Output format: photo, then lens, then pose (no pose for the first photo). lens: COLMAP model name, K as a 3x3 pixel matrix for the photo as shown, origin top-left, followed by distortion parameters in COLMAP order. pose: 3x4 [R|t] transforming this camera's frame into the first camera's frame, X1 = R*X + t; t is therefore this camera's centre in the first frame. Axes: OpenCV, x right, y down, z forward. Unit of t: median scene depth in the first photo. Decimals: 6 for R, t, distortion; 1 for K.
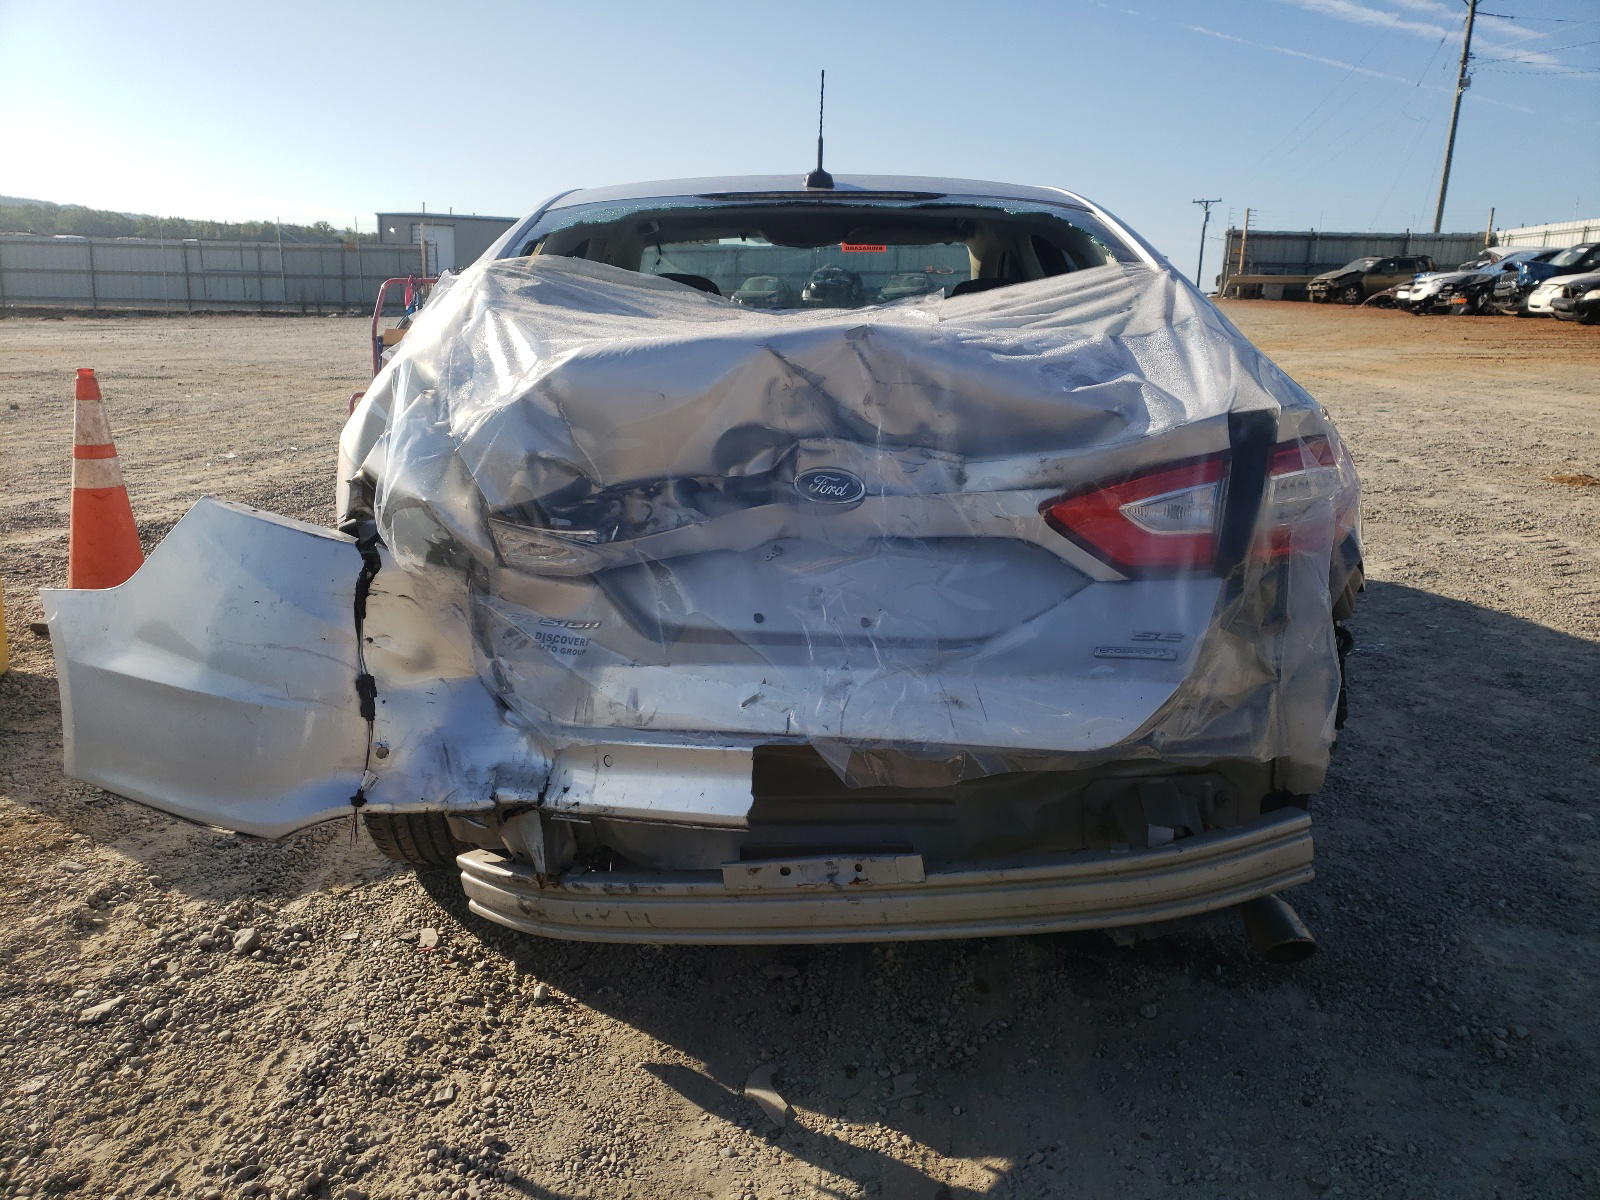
lens RADIAL K [[1191.5, 0, 808.3], [0, 1191.5, 593.8], [0, 0, 1]] dist [0.007700, 0.007353]
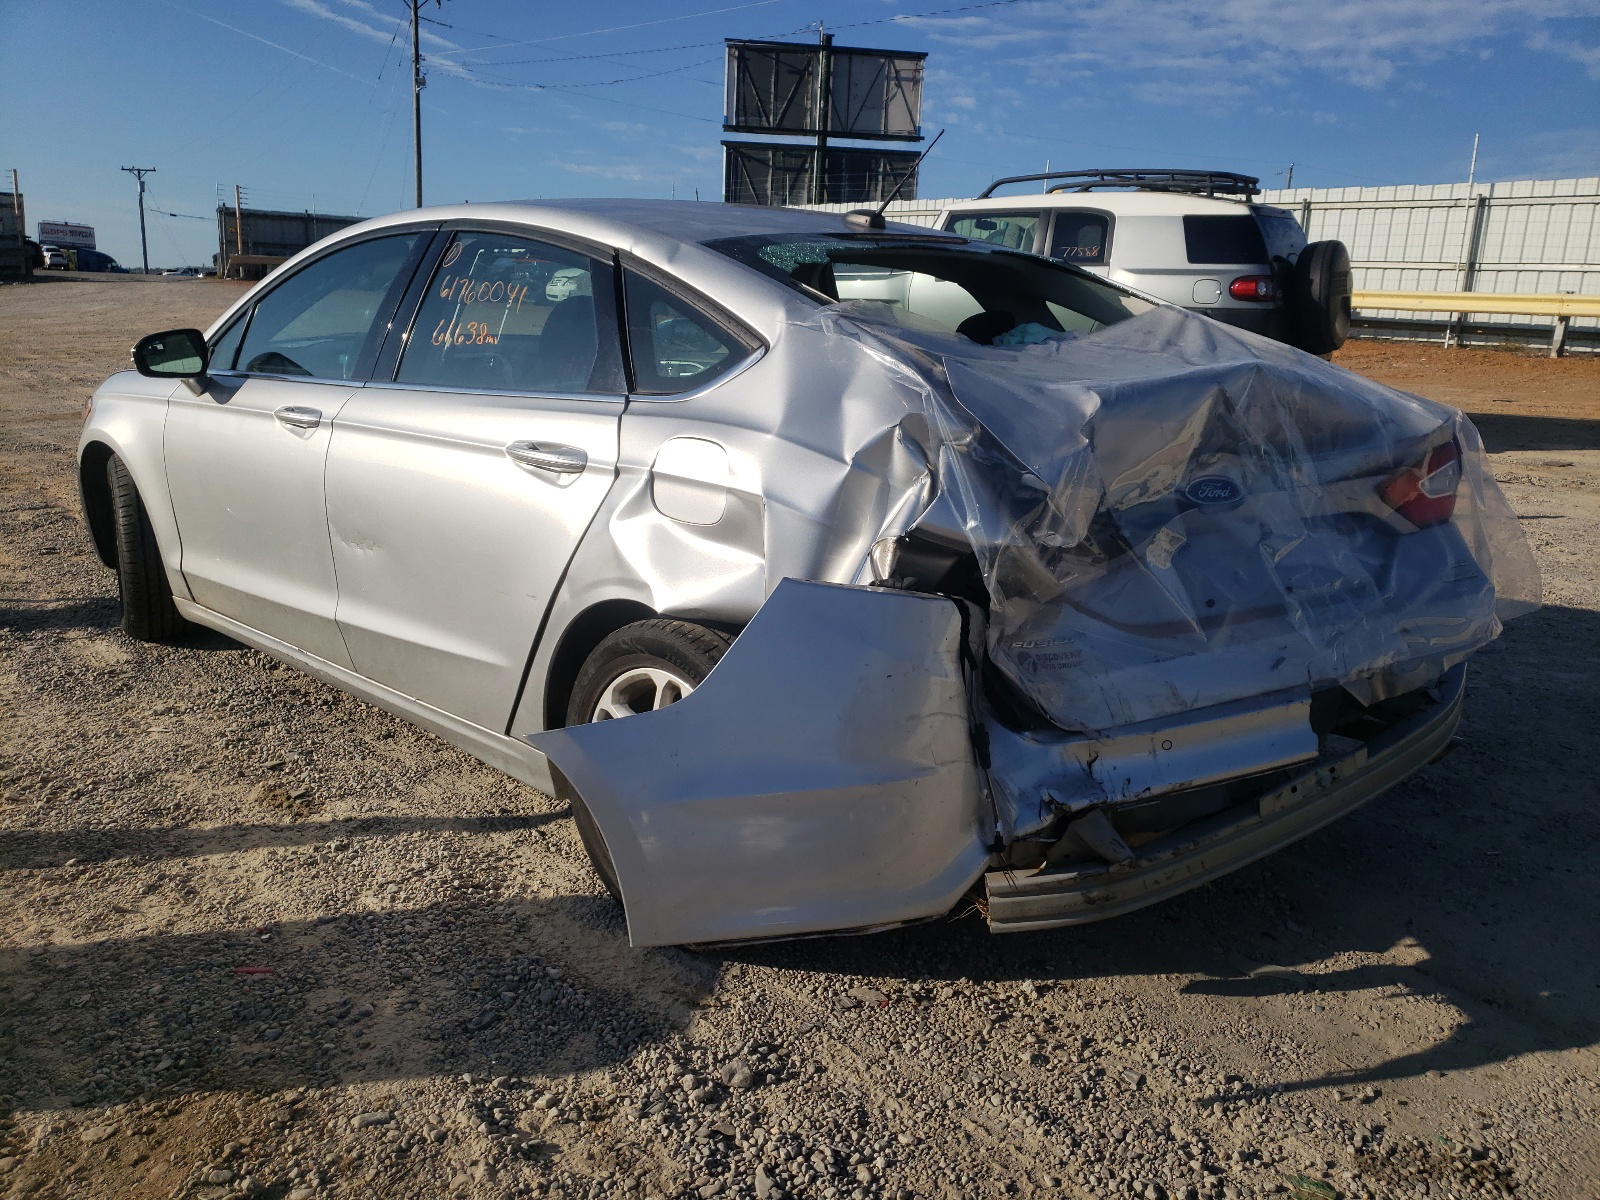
lens RADIAL K [[1191.5, 0, 803.4], [0, 1191.5, 605.3], [0, 0, 1]] dist [0.007700, 0.007353]
pose [[0.724029, -0.161784, 0.670528, -1.228287], [0.146675, 0.985983, 0.079519, -0.144608], [-0.673995, 0.040776, 0.737610, 0.386278]]
